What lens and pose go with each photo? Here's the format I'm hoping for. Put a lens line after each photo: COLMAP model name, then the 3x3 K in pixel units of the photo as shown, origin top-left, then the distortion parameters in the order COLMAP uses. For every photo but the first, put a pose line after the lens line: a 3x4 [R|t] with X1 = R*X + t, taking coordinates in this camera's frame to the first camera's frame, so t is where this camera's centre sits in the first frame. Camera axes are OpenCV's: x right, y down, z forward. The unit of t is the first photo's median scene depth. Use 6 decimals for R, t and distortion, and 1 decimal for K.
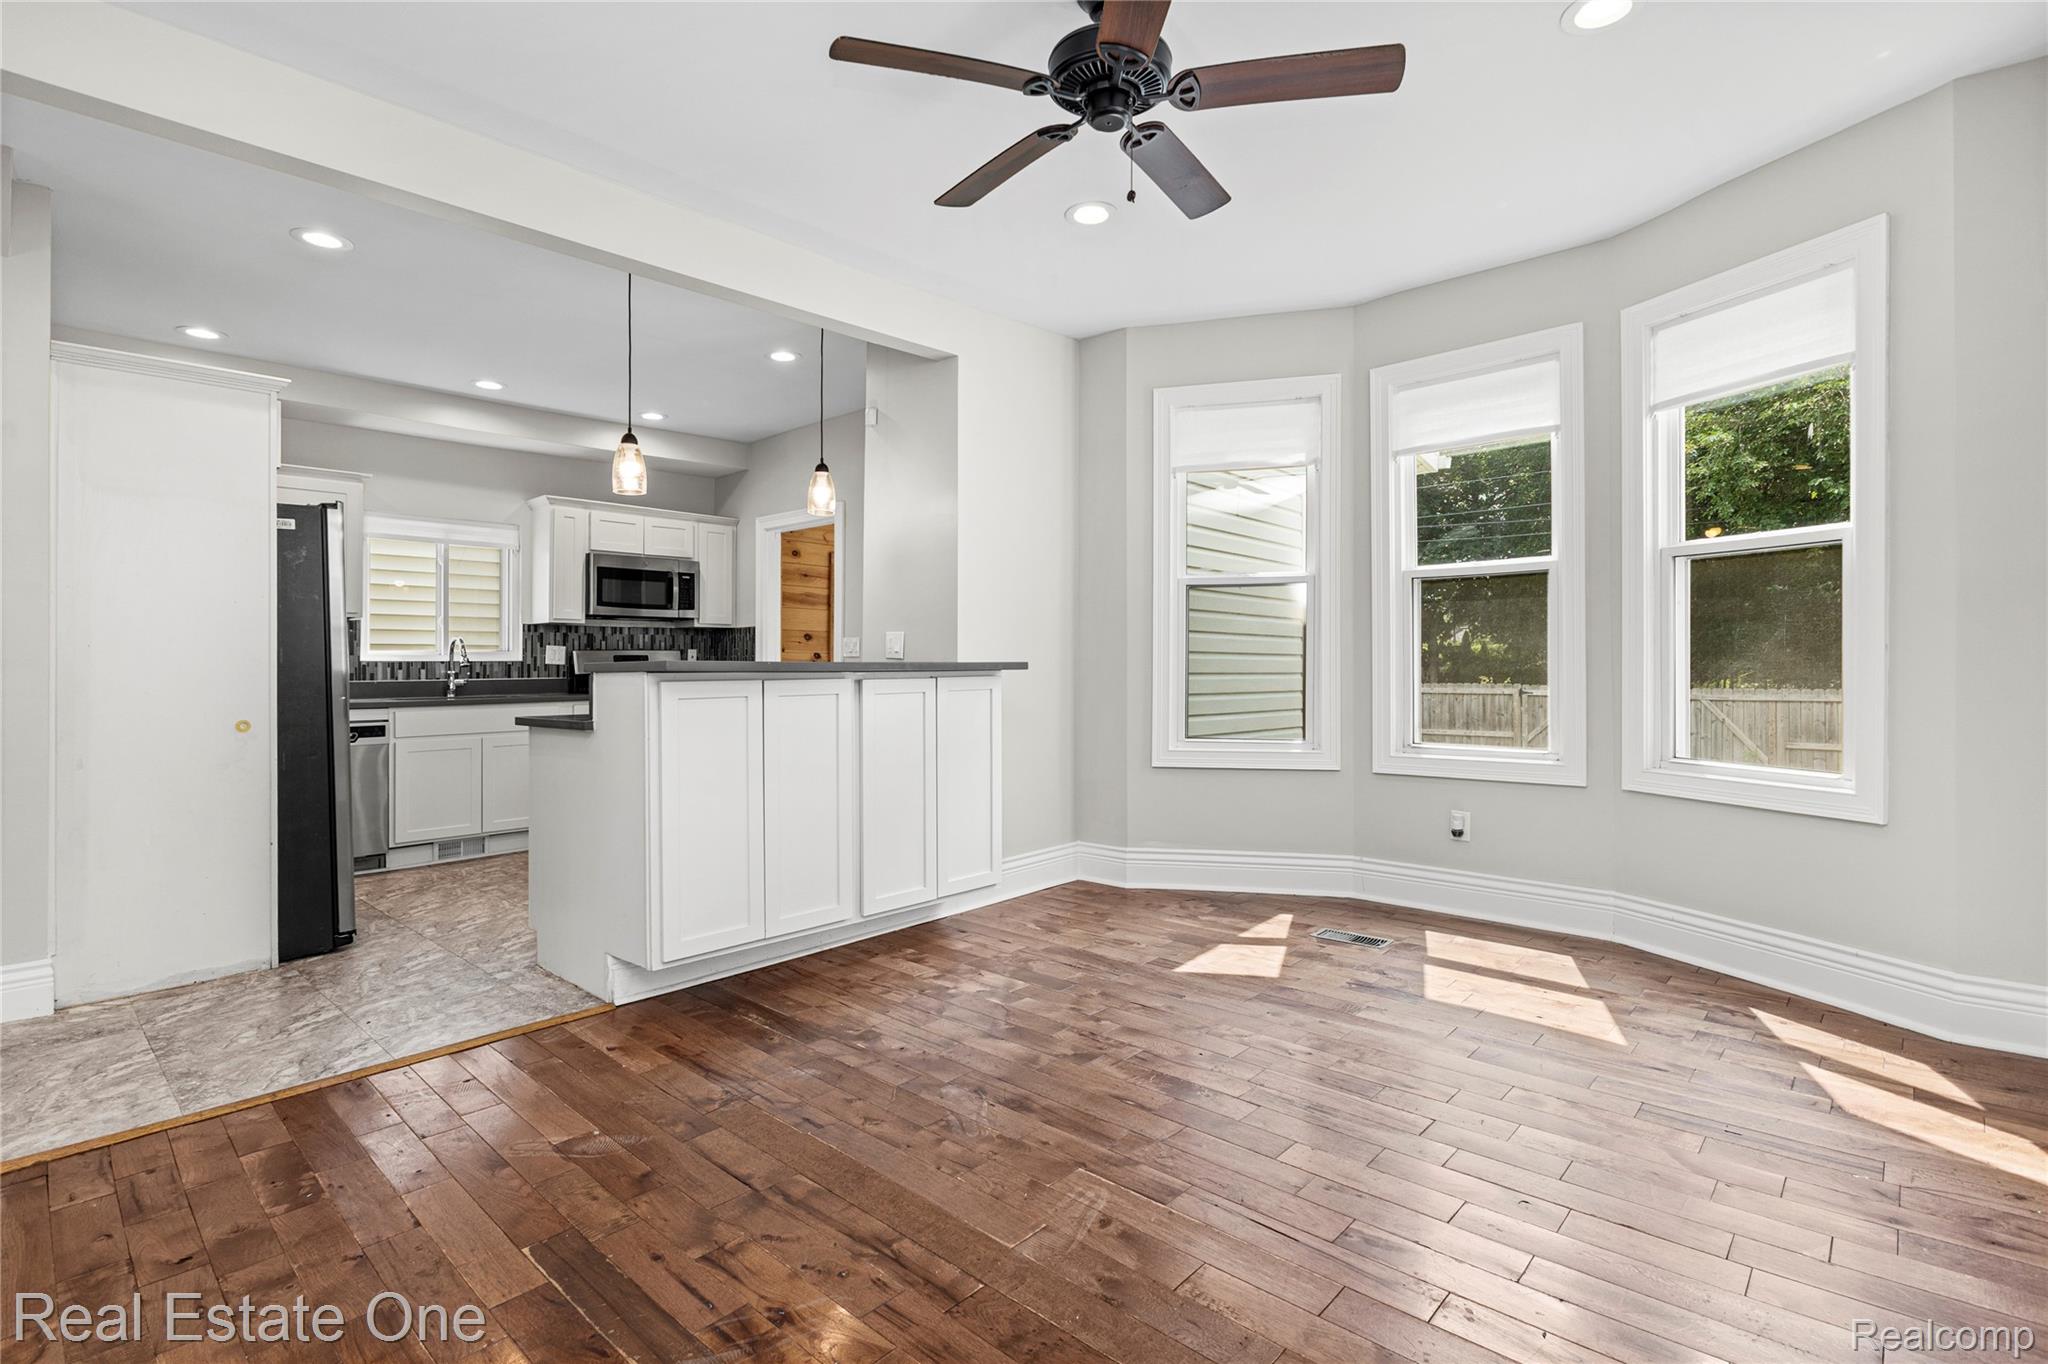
lens RADIAL K [[985.3, 0, 1033.5], [0, 985.3, 655.0], [0, 0, 1]] dist [-0.010644, 0.004335]
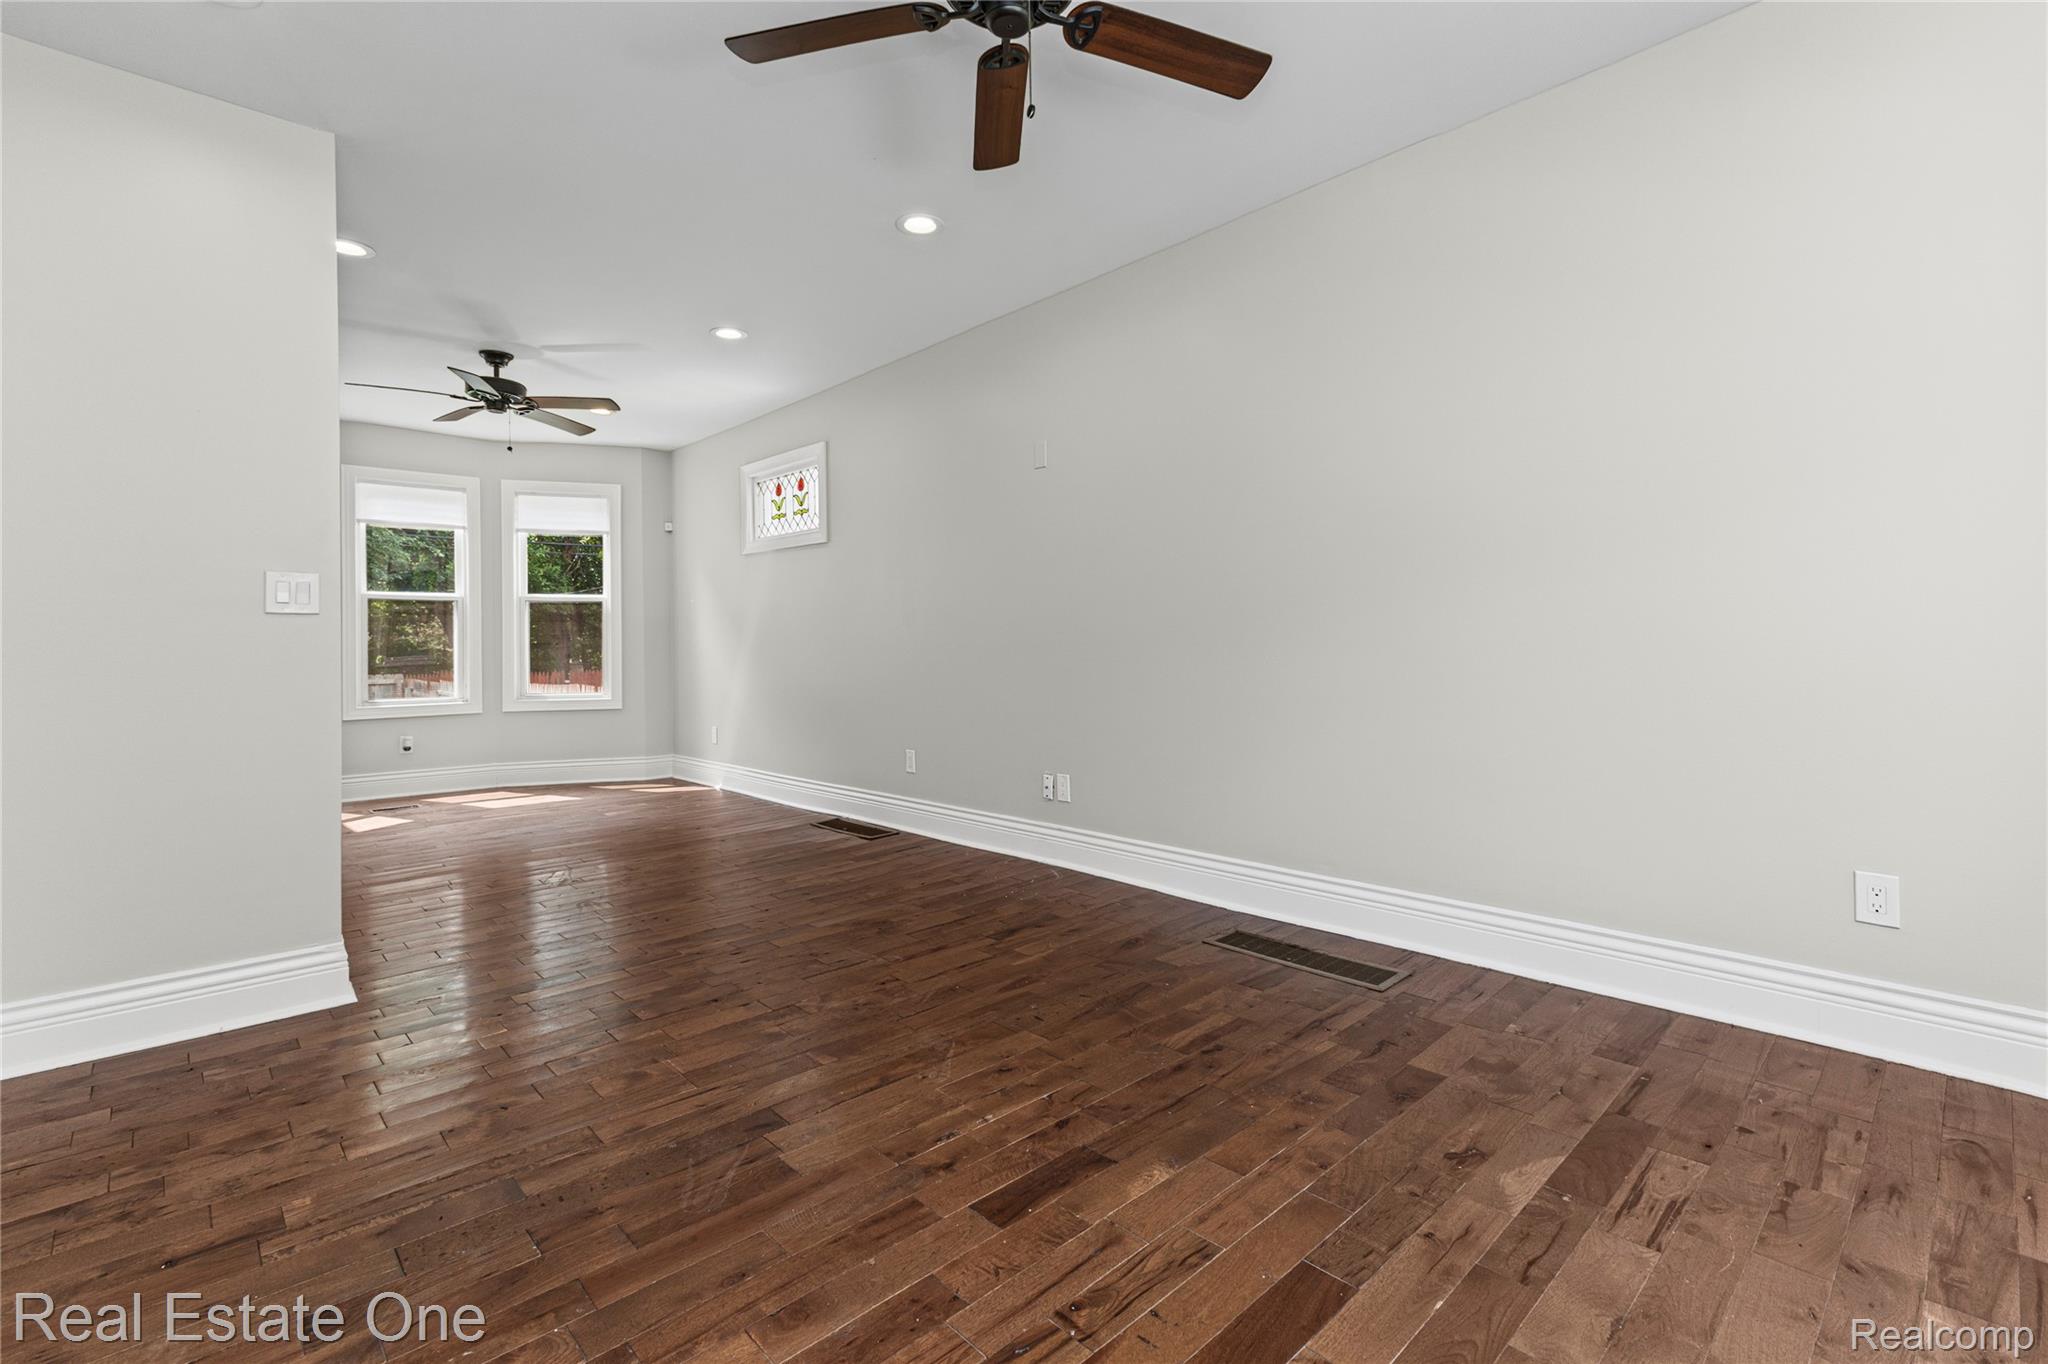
lens RADIAL K [[896.5, 0, 1056.9], [0, 896.5, 665.6], [0, 0, 1]] dist [0.017761, -0.002250]
pose [[0.050814, -0.010118, 0.998657, -1.094968], [0.001779, 0.999948, 0.010040, 0.020659], [-0.998707, 0.001266, 0.050829, -0.232883]]
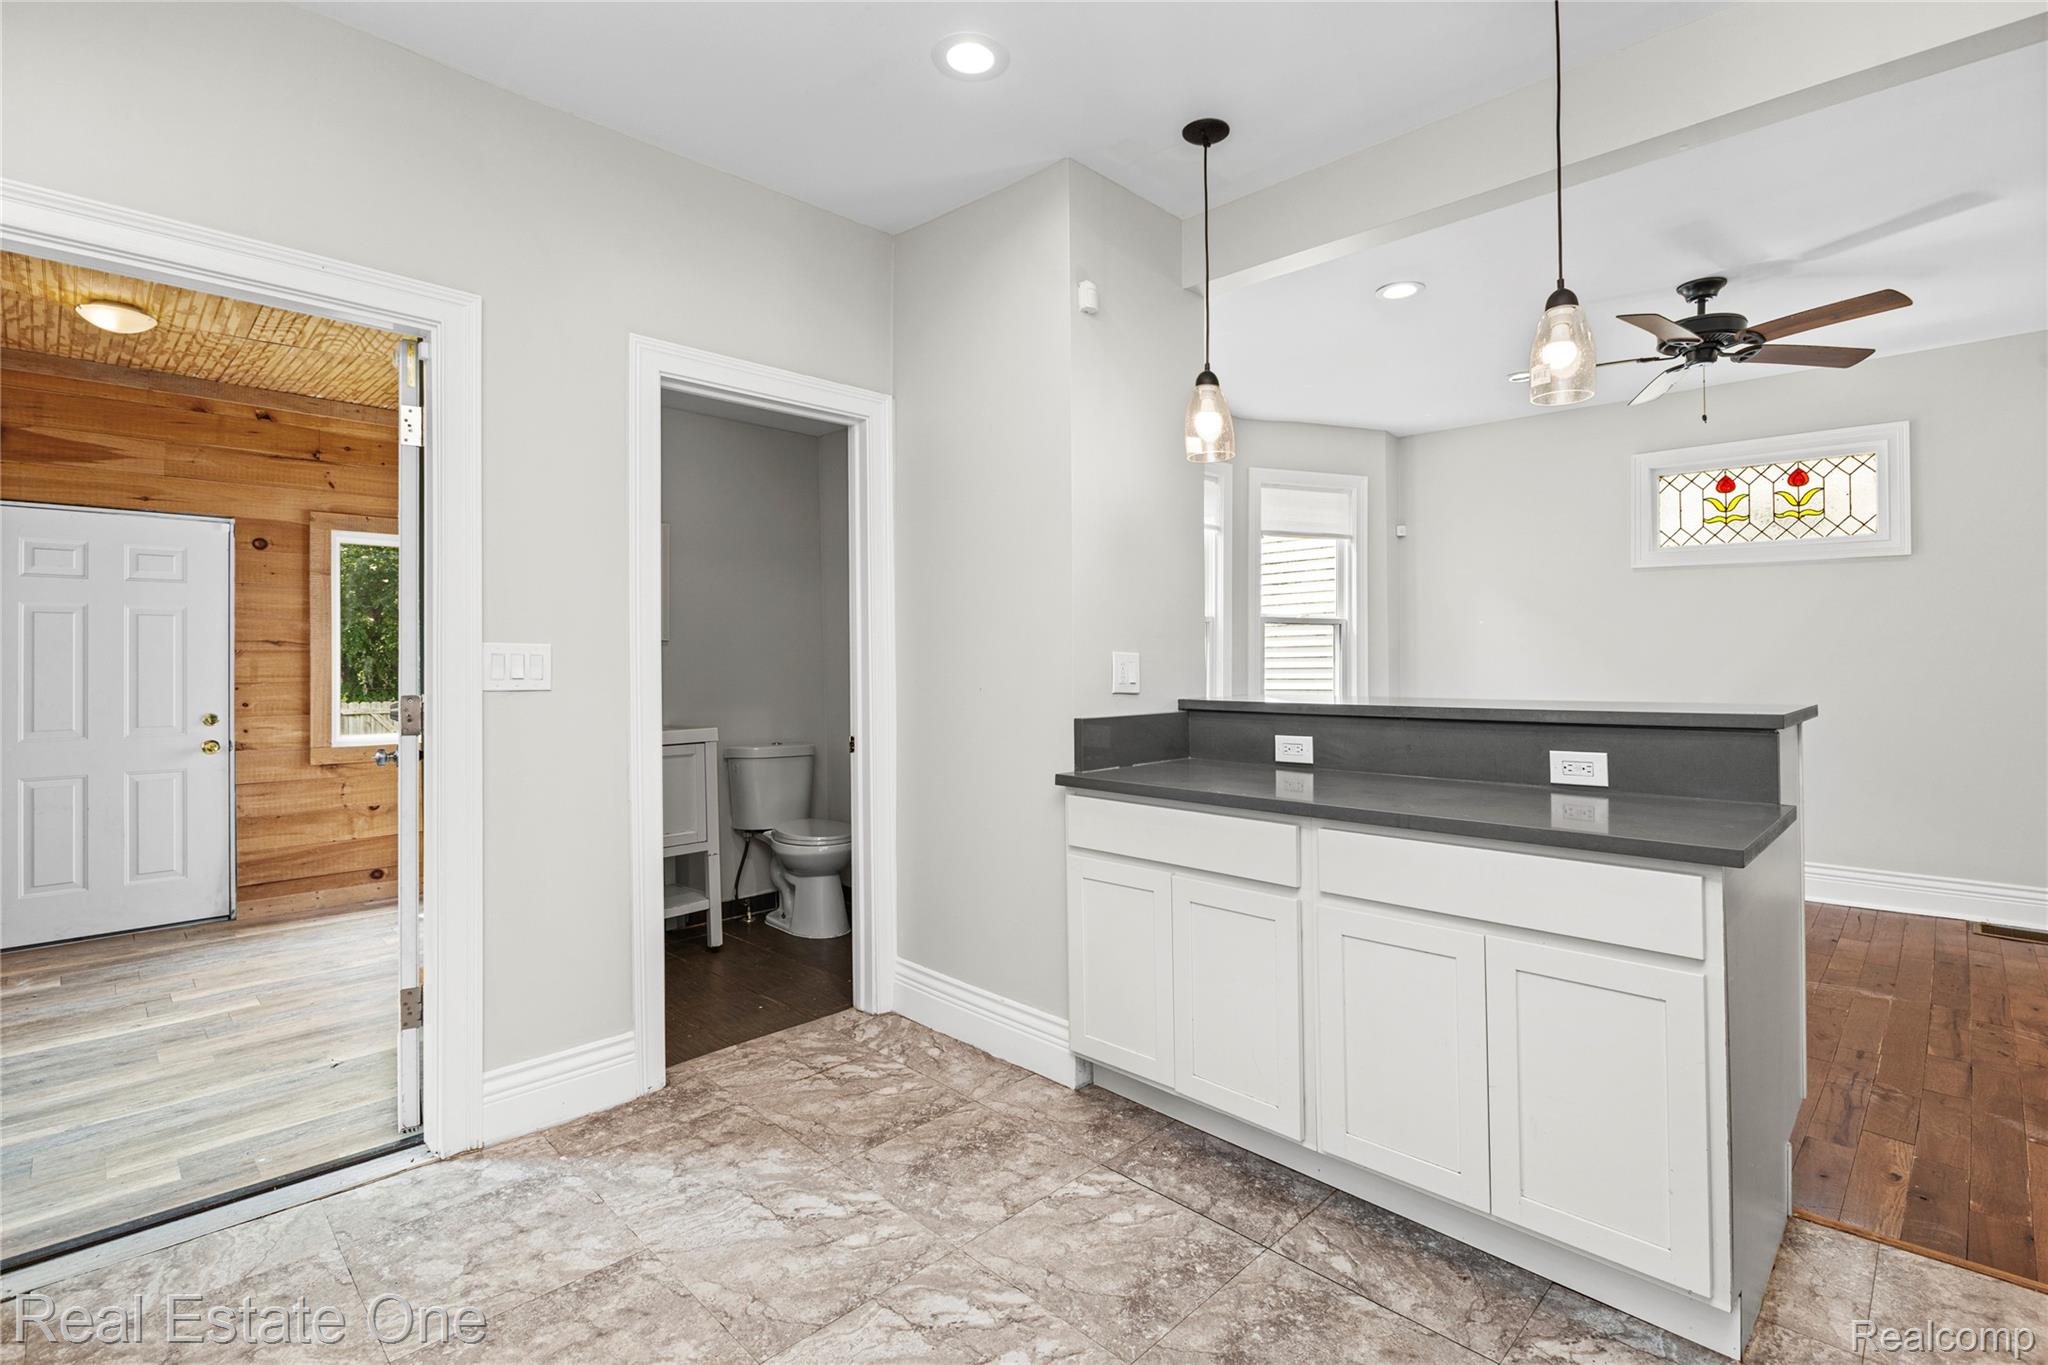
lens RADIAL K [[929.7, 0, 1023.2], [0, 929.7, 668.3], [0, 0, 1]] dist [-0.007501, -0.001727]
pose [[0.034855, 0.000658, 0.999392, -0.837660], [-0.009044, 0.999959, -0.000343, -0.013817], [-0.999351, -0.009026, 0.034860, 1.167660]]
